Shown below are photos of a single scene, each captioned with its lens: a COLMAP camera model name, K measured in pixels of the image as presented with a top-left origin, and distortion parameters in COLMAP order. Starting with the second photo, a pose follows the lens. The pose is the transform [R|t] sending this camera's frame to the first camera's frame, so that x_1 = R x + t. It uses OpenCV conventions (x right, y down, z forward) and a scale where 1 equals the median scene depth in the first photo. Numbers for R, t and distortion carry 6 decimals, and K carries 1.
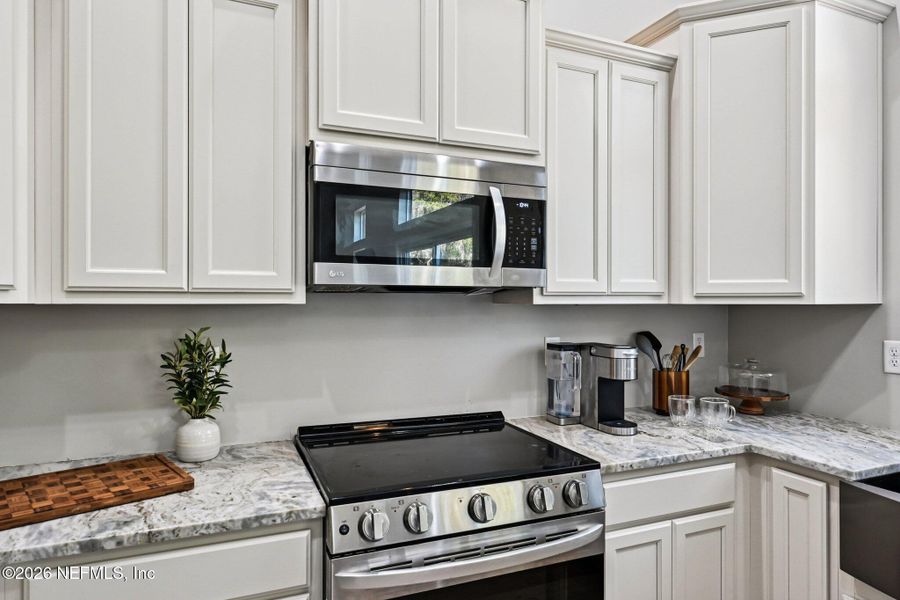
lens RADIAL K [[551.5, 0, 455.1], [0, 551.5, 300.0], [0, 0, 1]] dist [-0.000146, 0.001268]
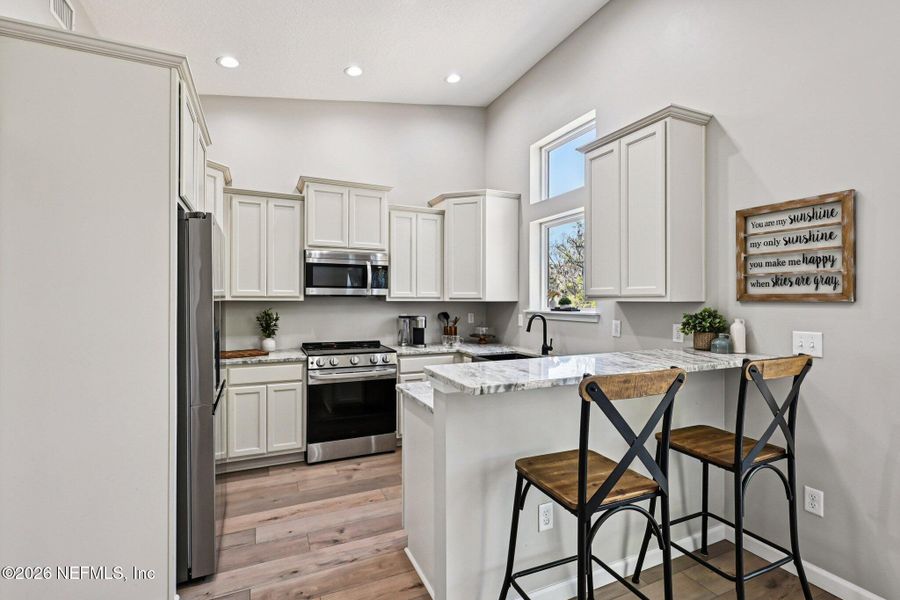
lens RADIAL K [[417.6, 0, 452.6], [0, 417.6, 300.6], [0, 0, 1]] dist [0.002678, 0.000076]
pose [[0.999601, 0.002385, 0.028135, 0.448822], [-0.002499, 0.999989, 0.004010, -0.004399], [-0.028125, -0.004079, 0.999596, -1.232213]]
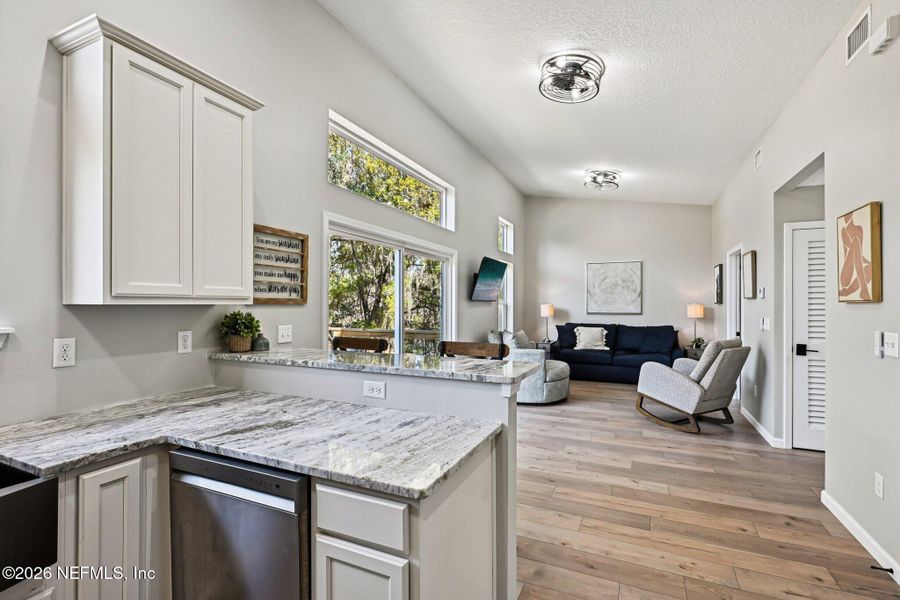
lens RADIAL K [[417.6, 0, 452.6], [0, 417.6, 300.6], [0, 0, 1]] dist [0.002678, 0.000076]
pose [[-0.675030, 0.004374, 0.737777, -0.169121], [-0.003958, 0.999947, -0.009550, -0.000252], [-0.737780, -0.009366, -0.674977, 0.477313]]
